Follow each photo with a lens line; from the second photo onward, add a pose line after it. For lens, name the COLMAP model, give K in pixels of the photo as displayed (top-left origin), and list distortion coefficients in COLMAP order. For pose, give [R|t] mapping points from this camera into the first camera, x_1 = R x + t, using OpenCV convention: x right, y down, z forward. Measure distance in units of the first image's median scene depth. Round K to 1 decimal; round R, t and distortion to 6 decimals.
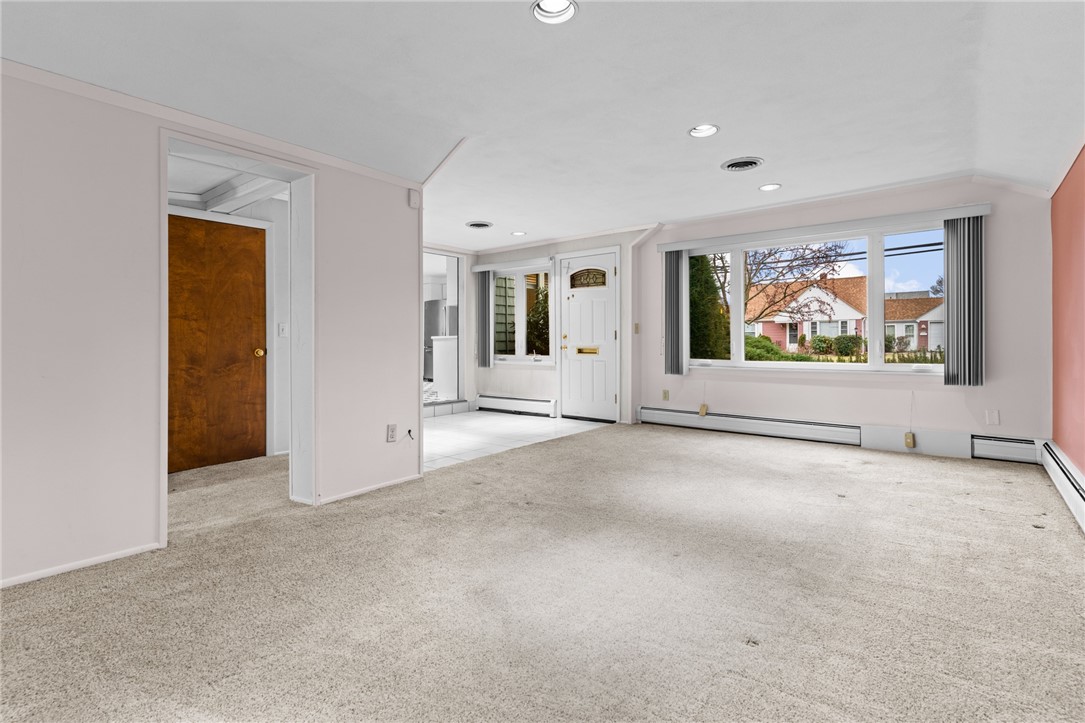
lens RADIAL K [[519.3, 0, 546.7], [0, 519.3, 340.9], [0, 0, 1]] dist [0.002277, 0.000260]
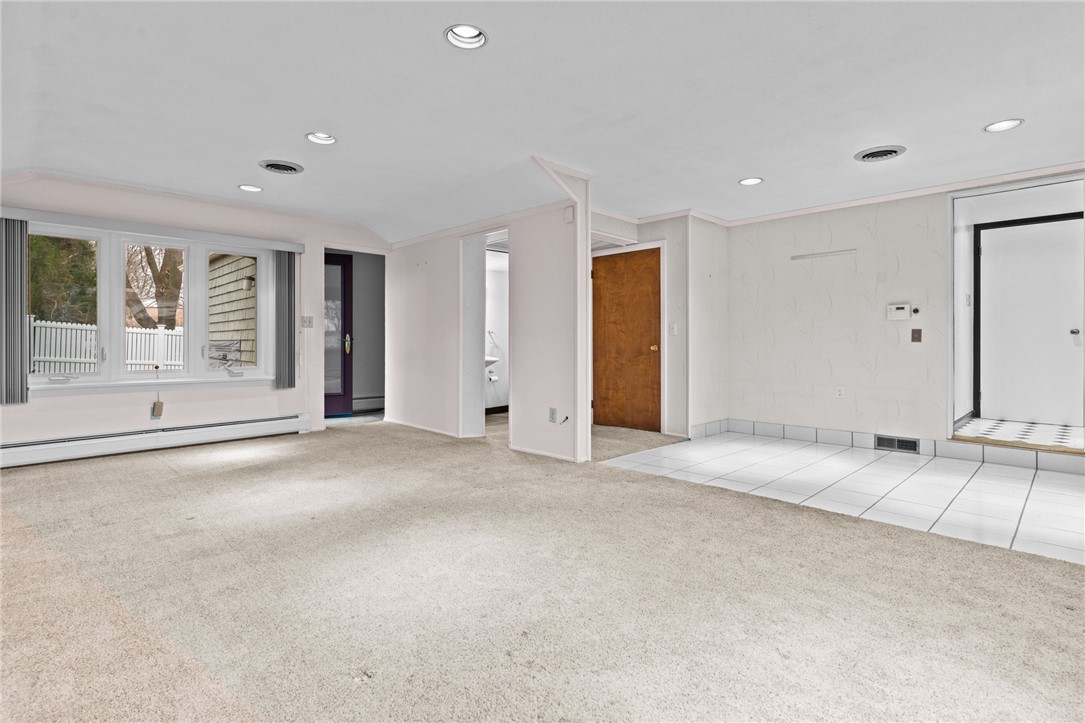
lens RADIAL K [[519.3, 0, 523.8], [0, 519.3, 337.7], [0, 0, 1]] dist [0.002277, 0.000260]
pose [[-0.134556, 0.002169, -0.990904, 0.757433], [0.003974, 0.999991, 0.001649, -0.005643], [0.990898, -0.003716, -0.134563, 0.898454]]
